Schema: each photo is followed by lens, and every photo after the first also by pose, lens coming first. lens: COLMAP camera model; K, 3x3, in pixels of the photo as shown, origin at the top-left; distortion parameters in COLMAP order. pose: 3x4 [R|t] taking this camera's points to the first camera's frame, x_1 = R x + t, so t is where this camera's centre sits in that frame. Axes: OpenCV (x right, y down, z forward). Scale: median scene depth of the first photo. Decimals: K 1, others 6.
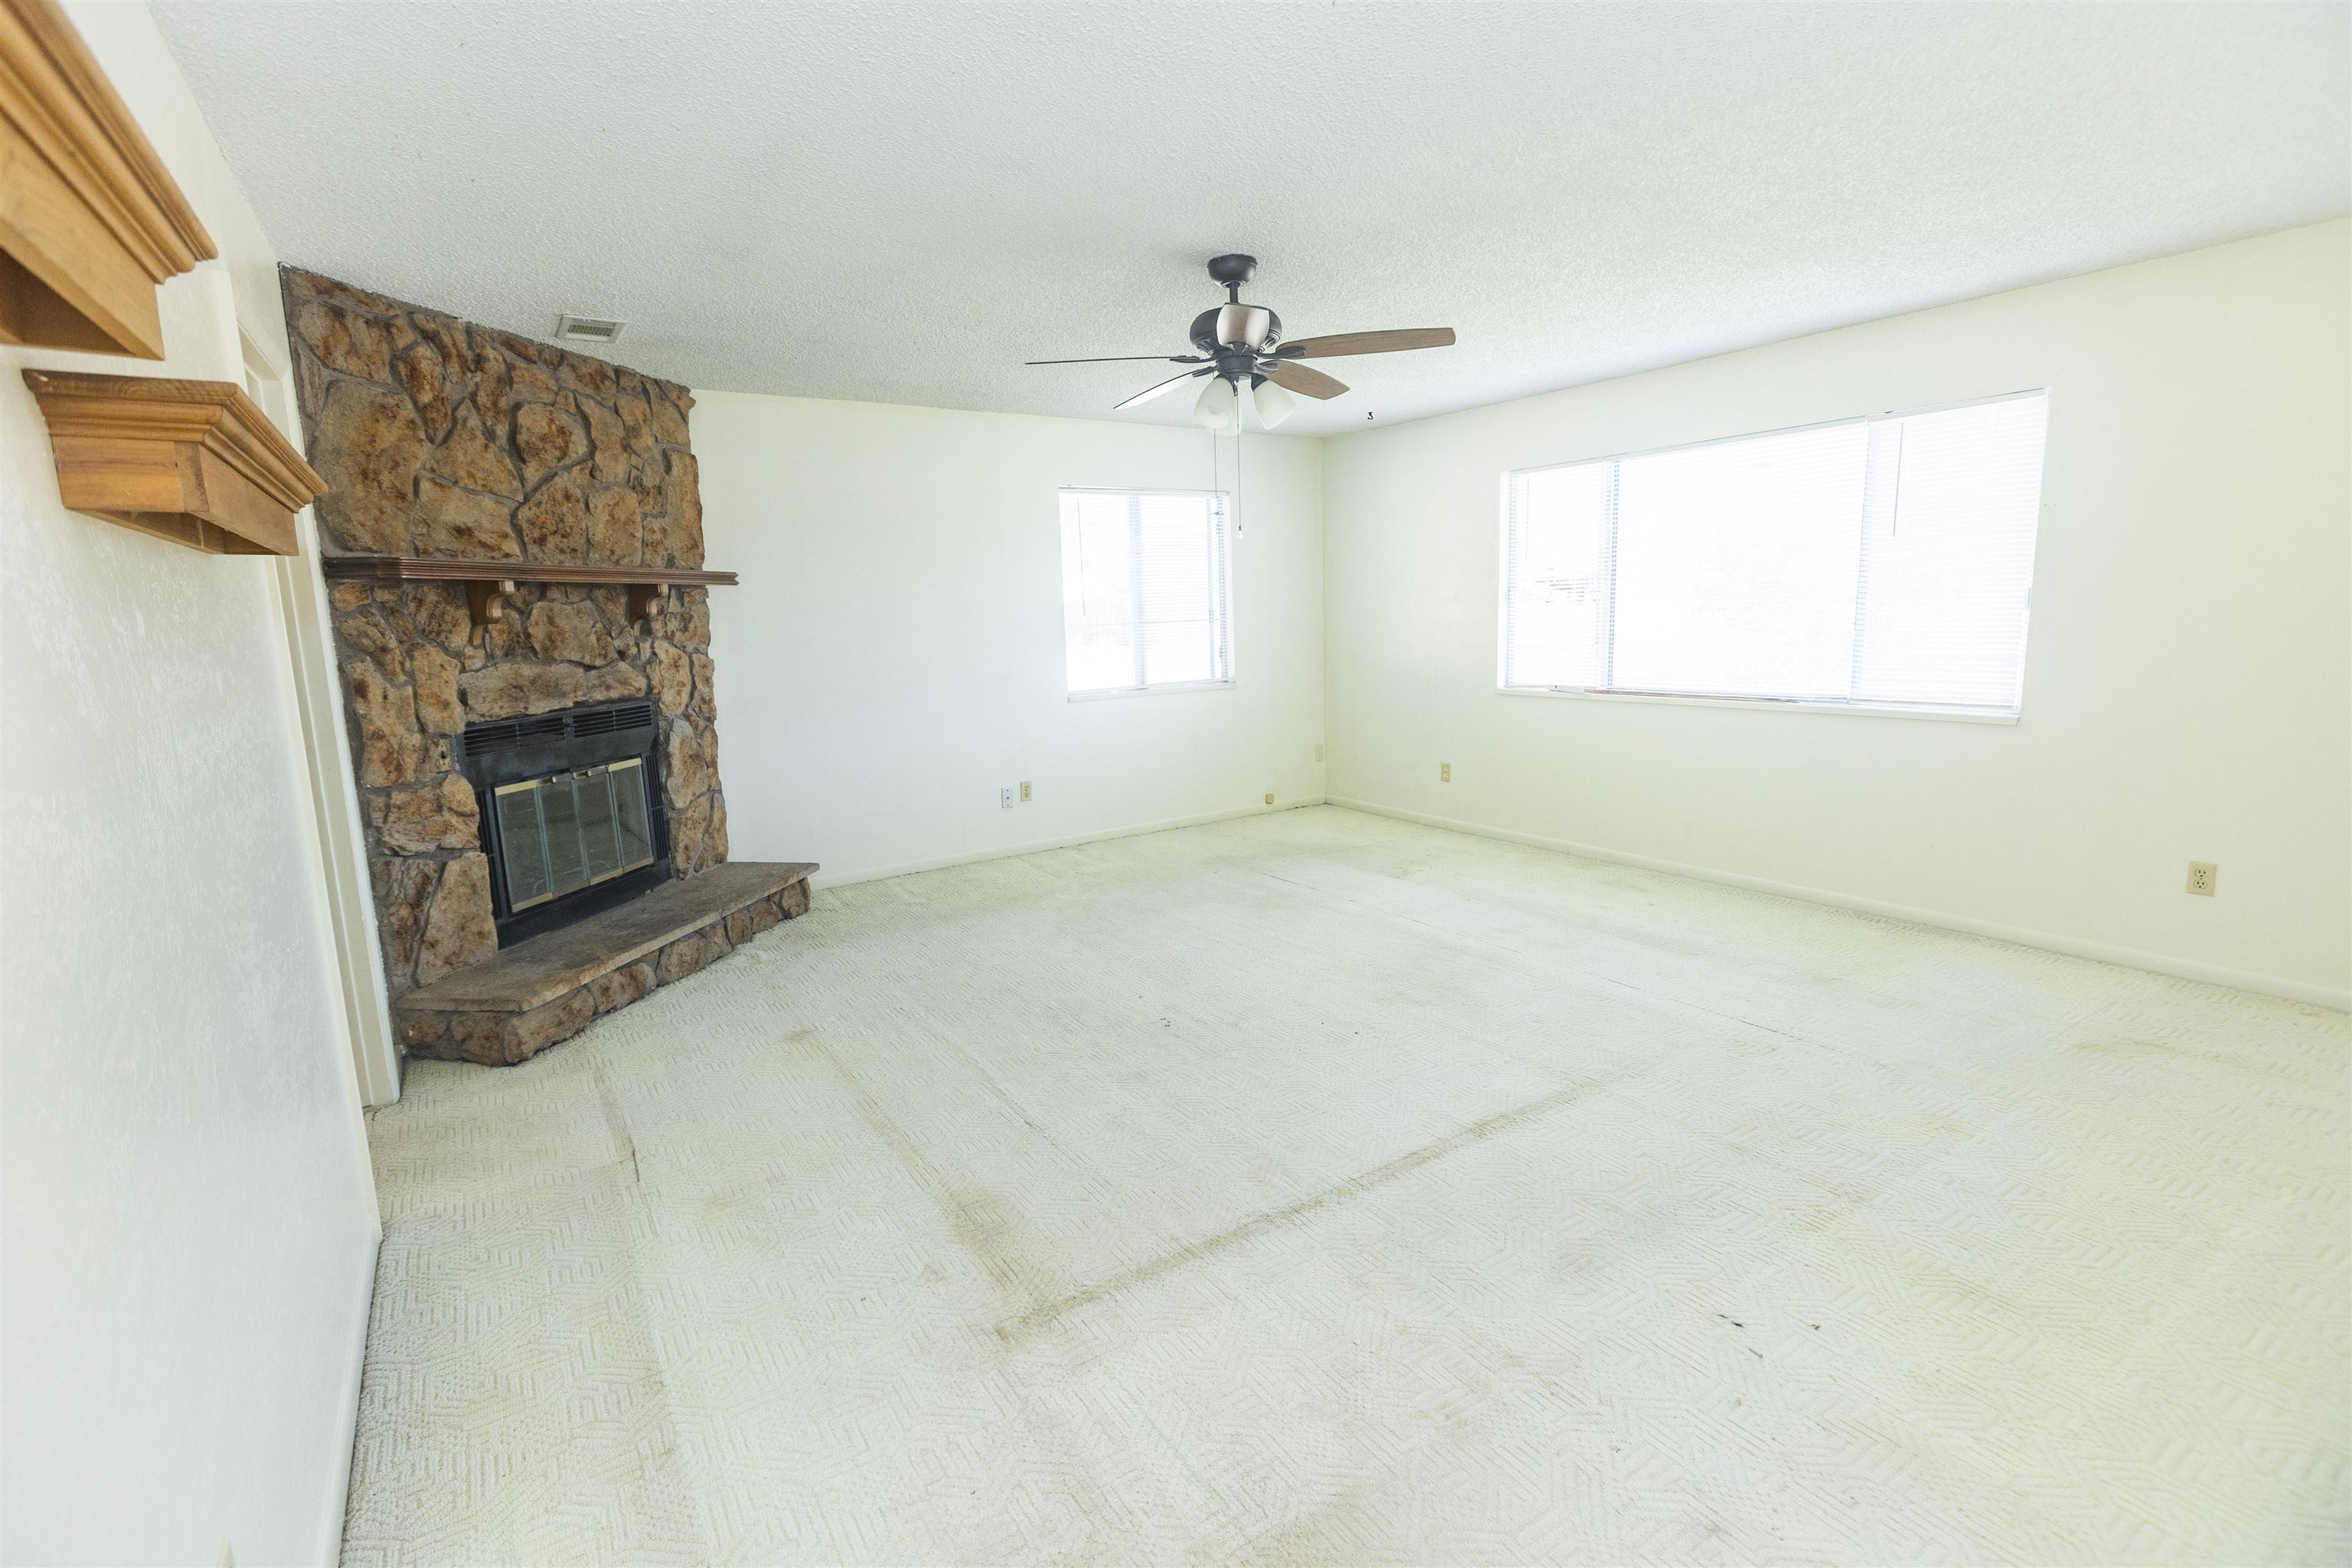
lens RADIAL K [[1050.9, 0, 1157.9], [0, 1050.9, 779.3], [0, 0, 1]] dist [0.005147, -0.000990]
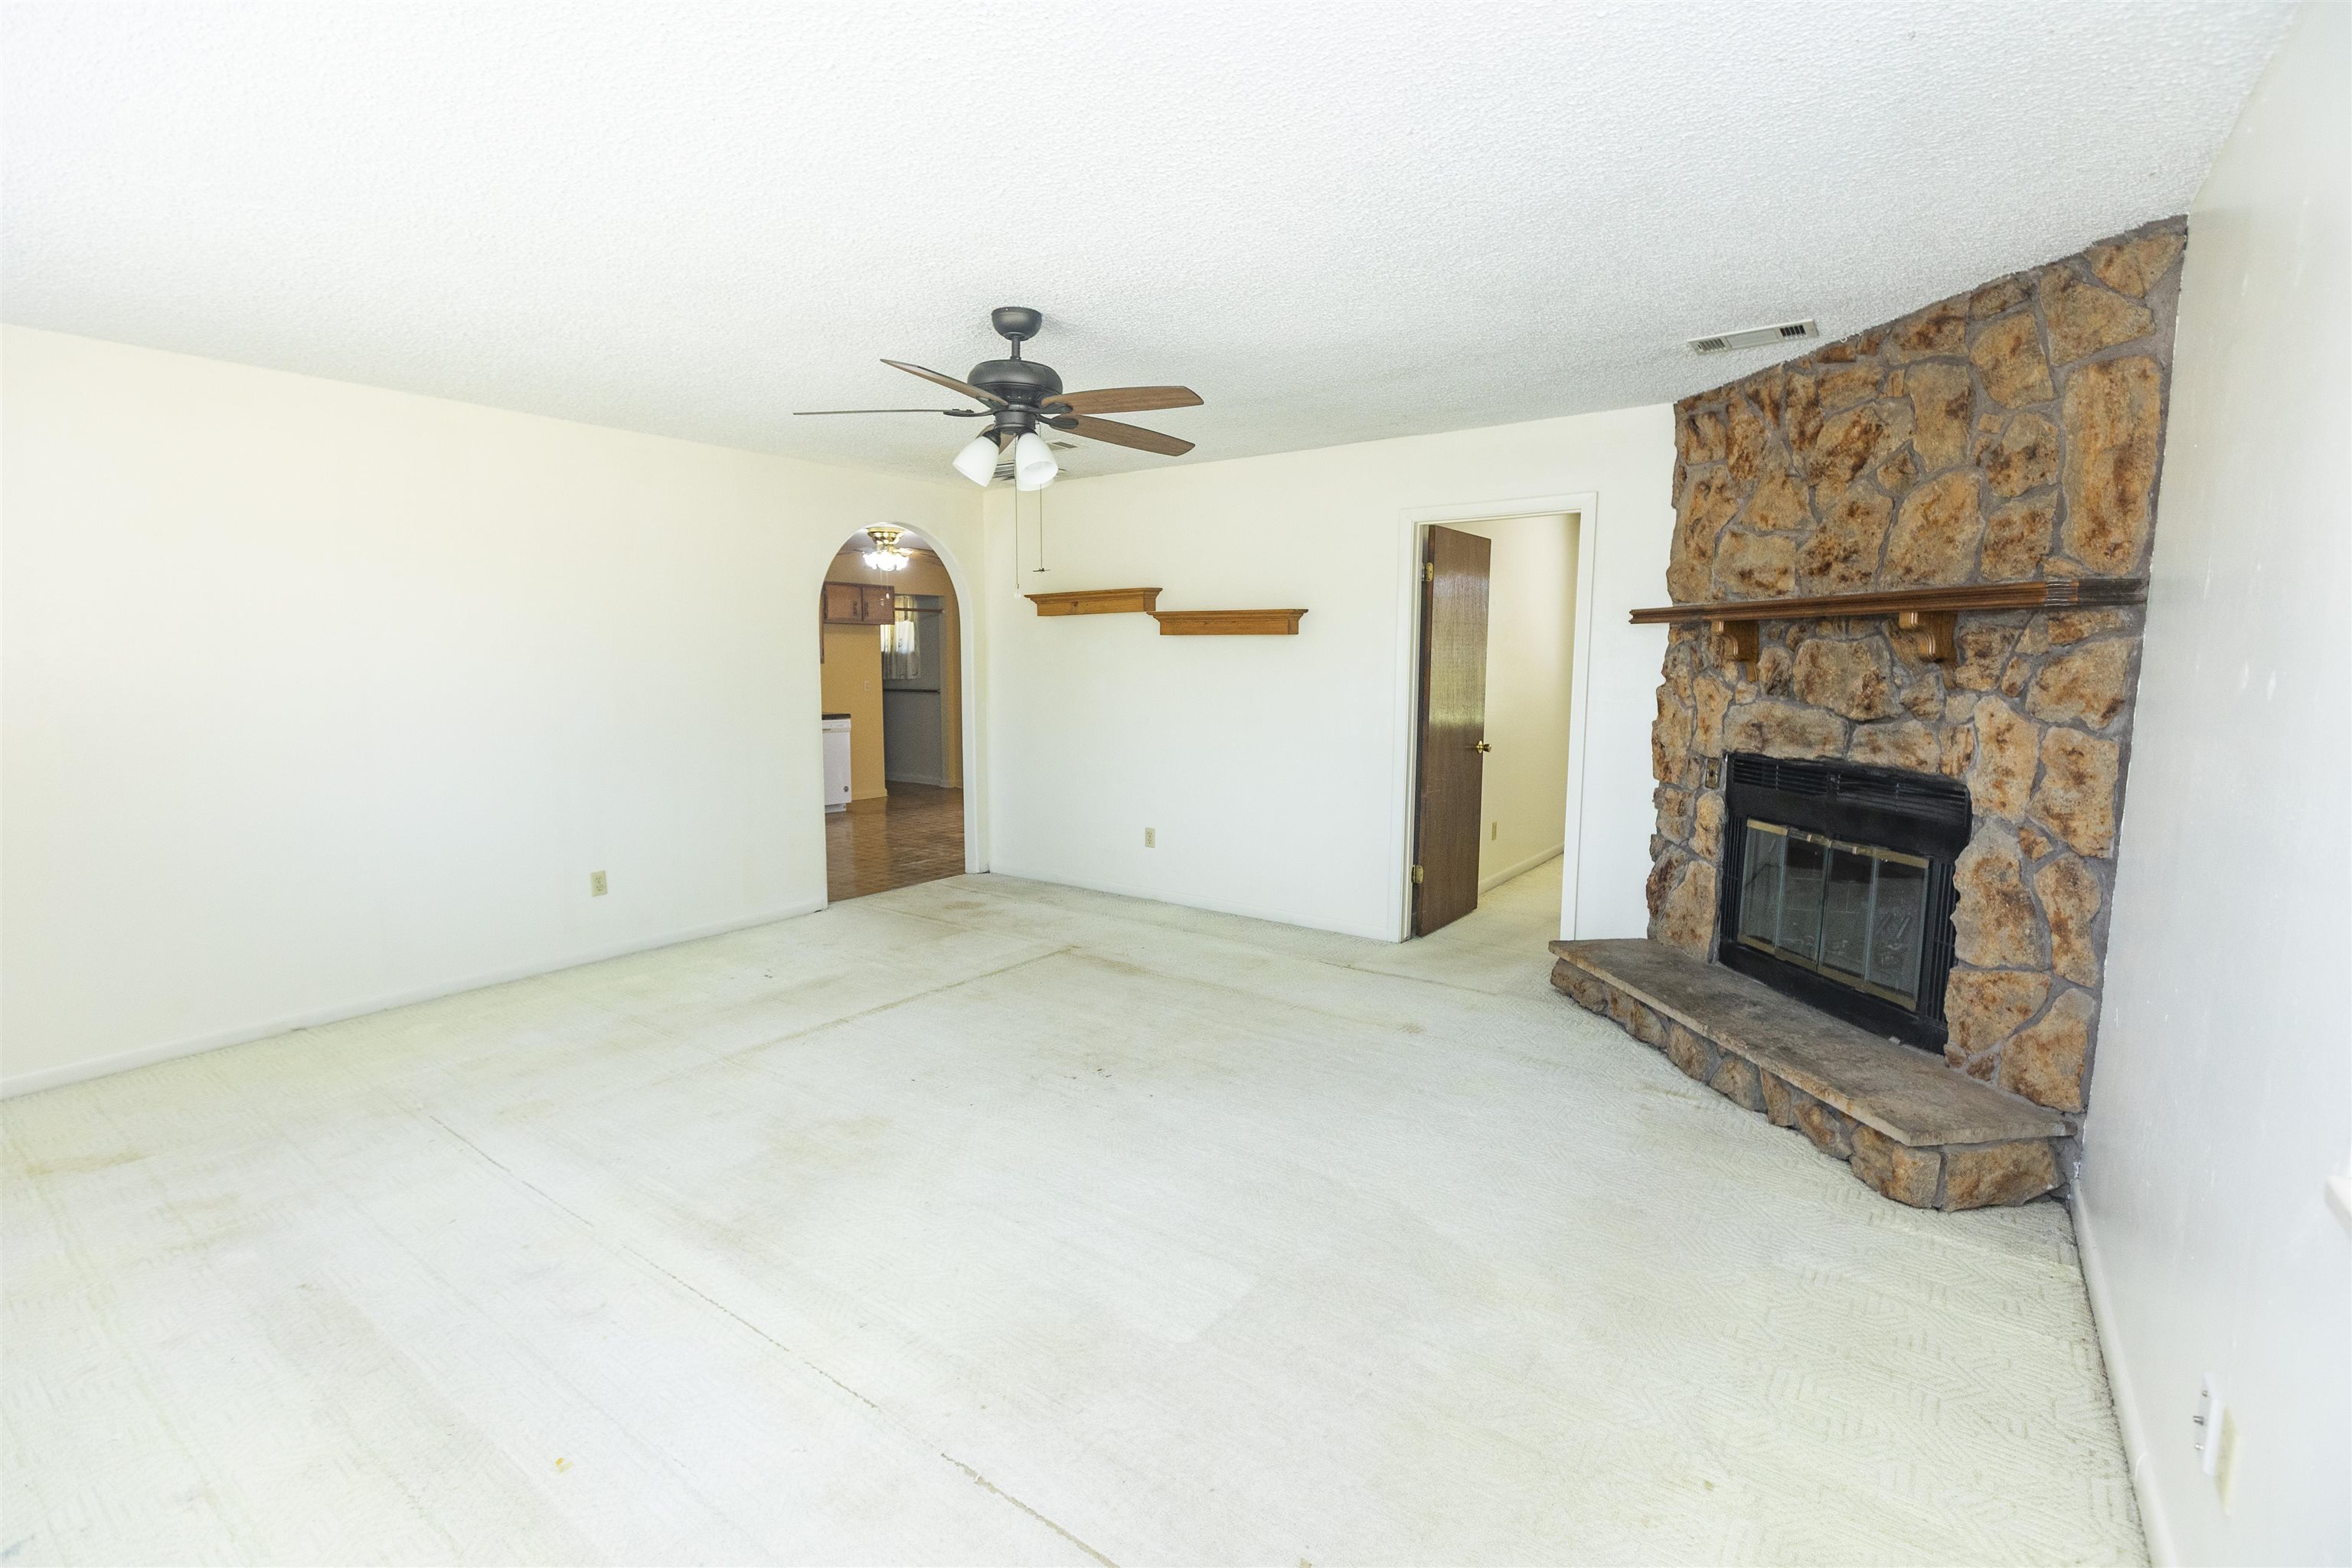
lens RADIAL K [[1050.9, 0, 1157.1], [0, 1050.9, 777.1], [0, 0, 1]] dist [0.005147, -0.000990]
pose [[-0.938860, 0.069963, -0.337115, 0.253627], [-0.028229, 0.960198, 0.277891, -0.294683], [0.343139, 0.270417, -0.899516, 1.678483]]
